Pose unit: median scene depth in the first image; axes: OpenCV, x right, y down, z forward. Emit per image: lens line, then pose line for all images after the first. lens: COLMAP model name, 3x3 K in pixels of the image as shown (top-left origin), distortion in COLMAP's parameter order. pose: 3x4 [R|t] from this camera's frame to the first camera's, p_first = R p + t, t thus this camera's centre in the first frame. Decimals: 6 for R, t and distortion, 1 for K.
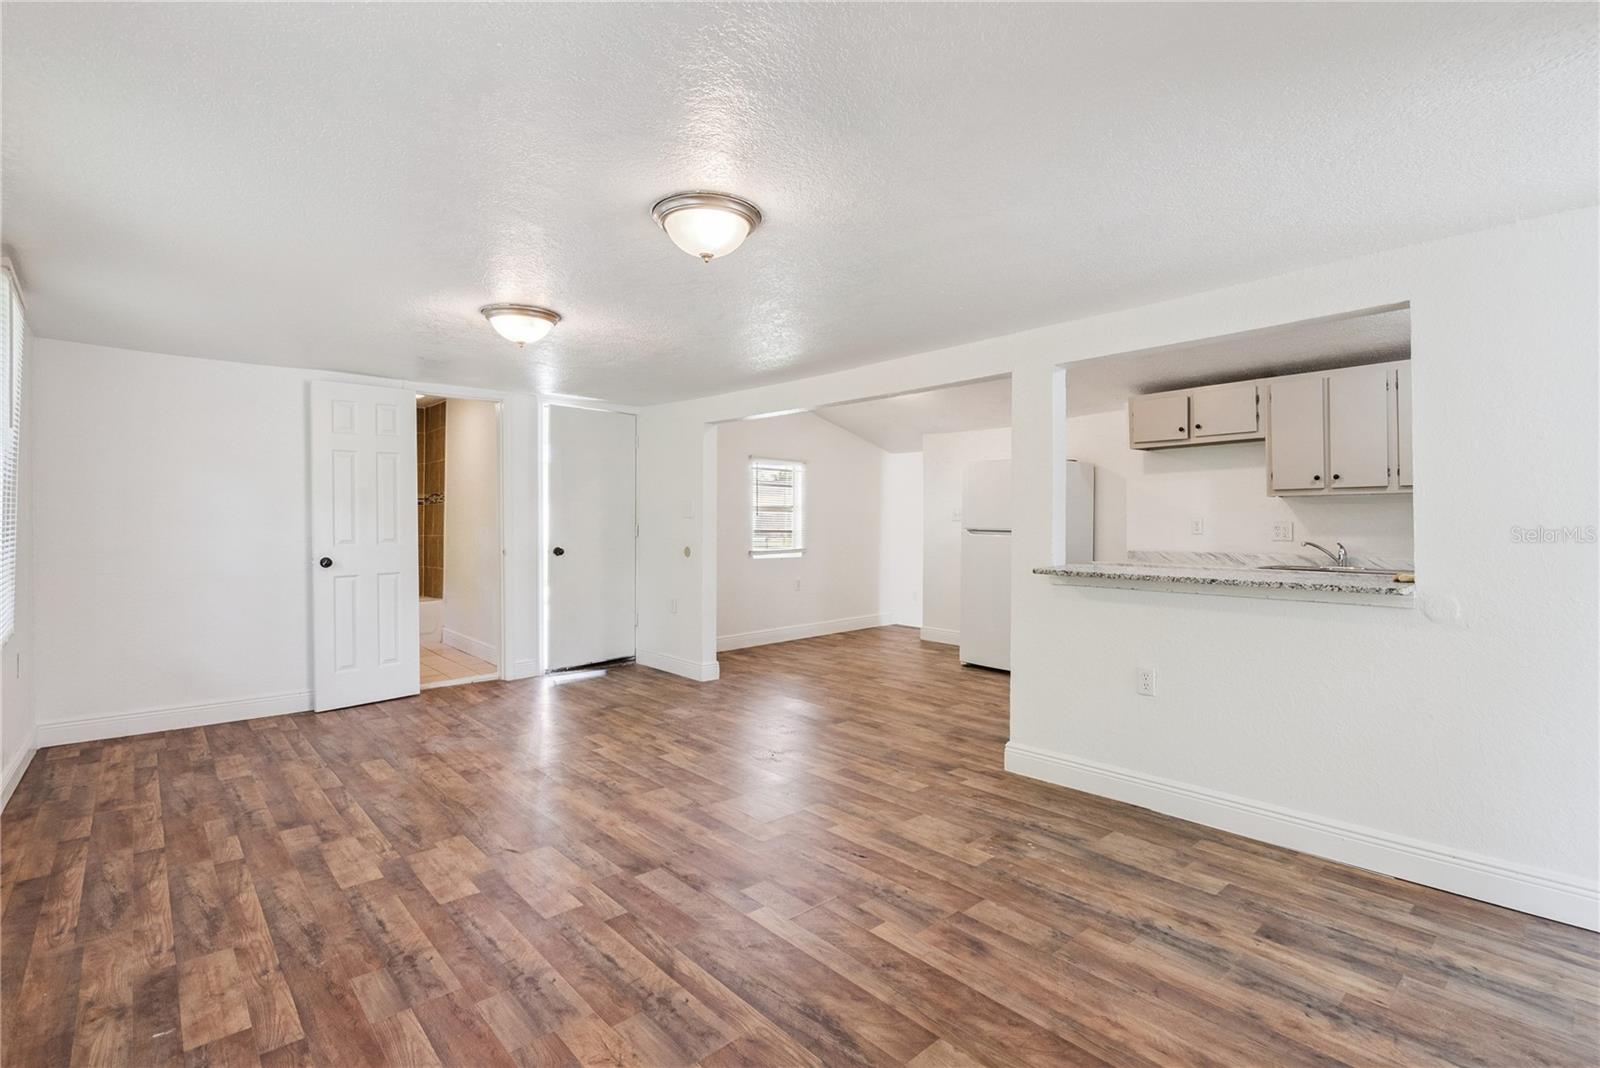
lens RADIAL K [[731.6, 0, 800.0], [0, 731.6, 534.0], [0, 0, 1]] dist [-0.000012, -0.000089]
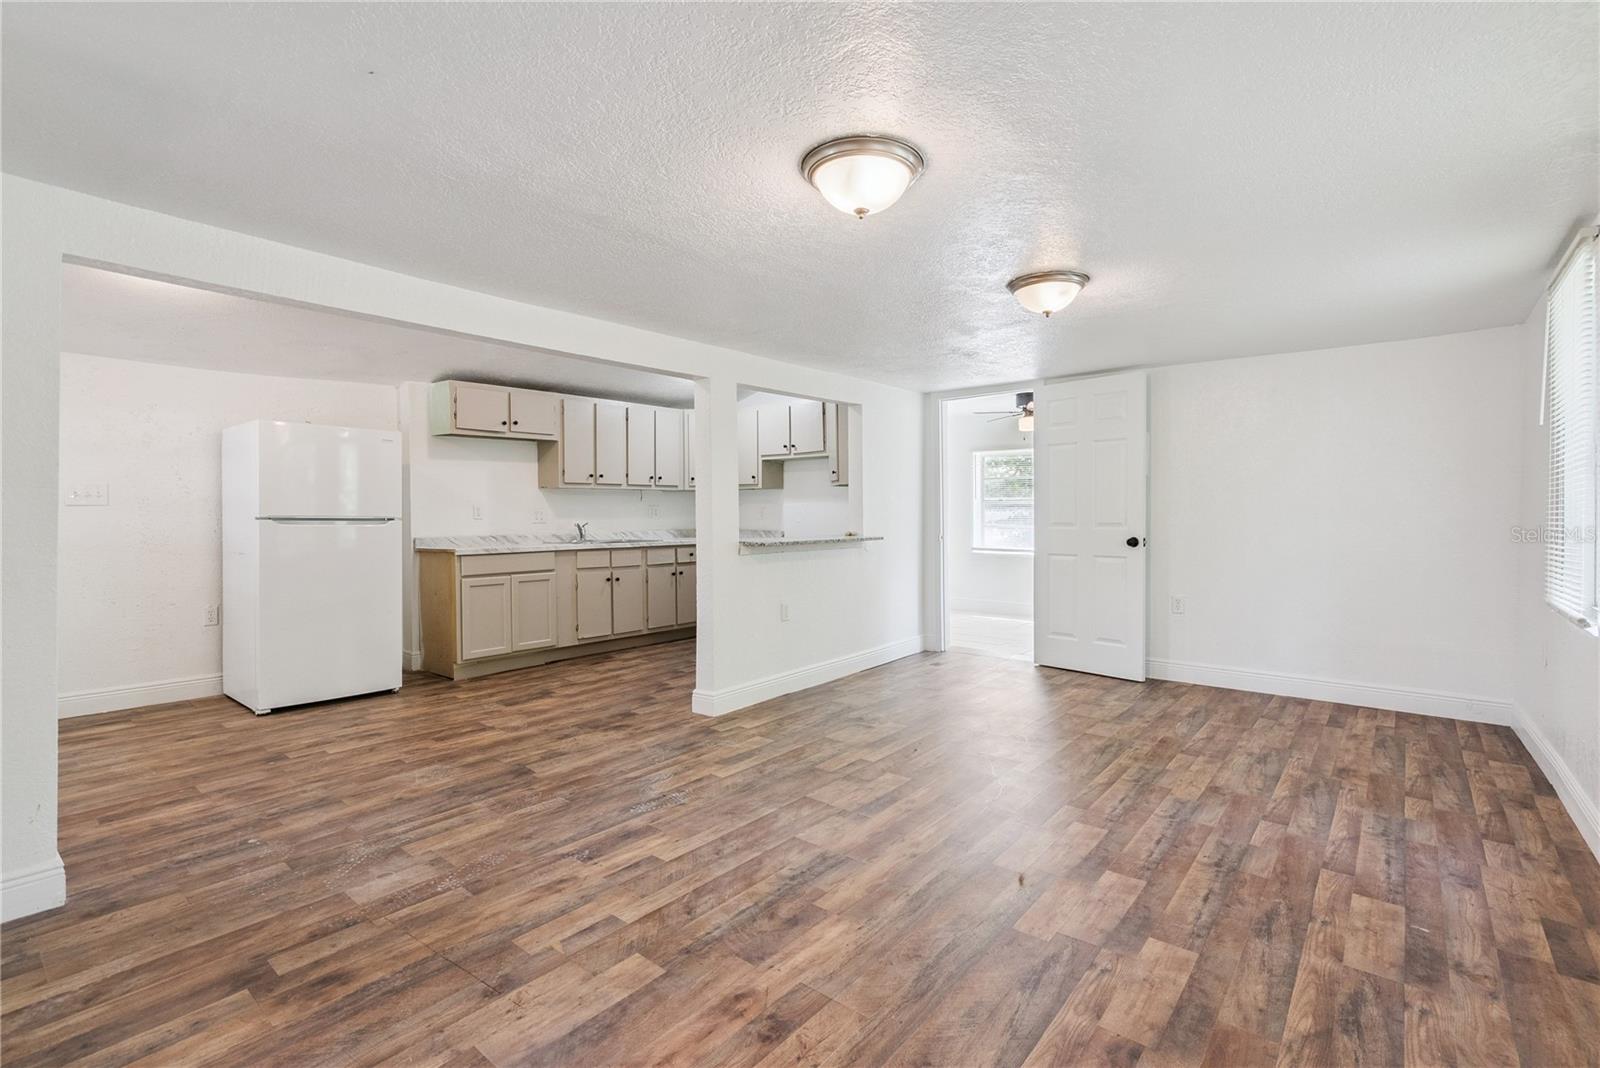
lens RADIAL K [[731.6, 0, 800.0], [0, 731.6, 534.0], [0, 0, 1]] dist [-0.000012, -0.000089]
pose [[-0.141250, -0.030358, 0.989508, -1.295698], [0.016256, 0.999324, 0.032980, -0.011634], [-0.989841, 0.020743, -0.140661, 1.478631]]
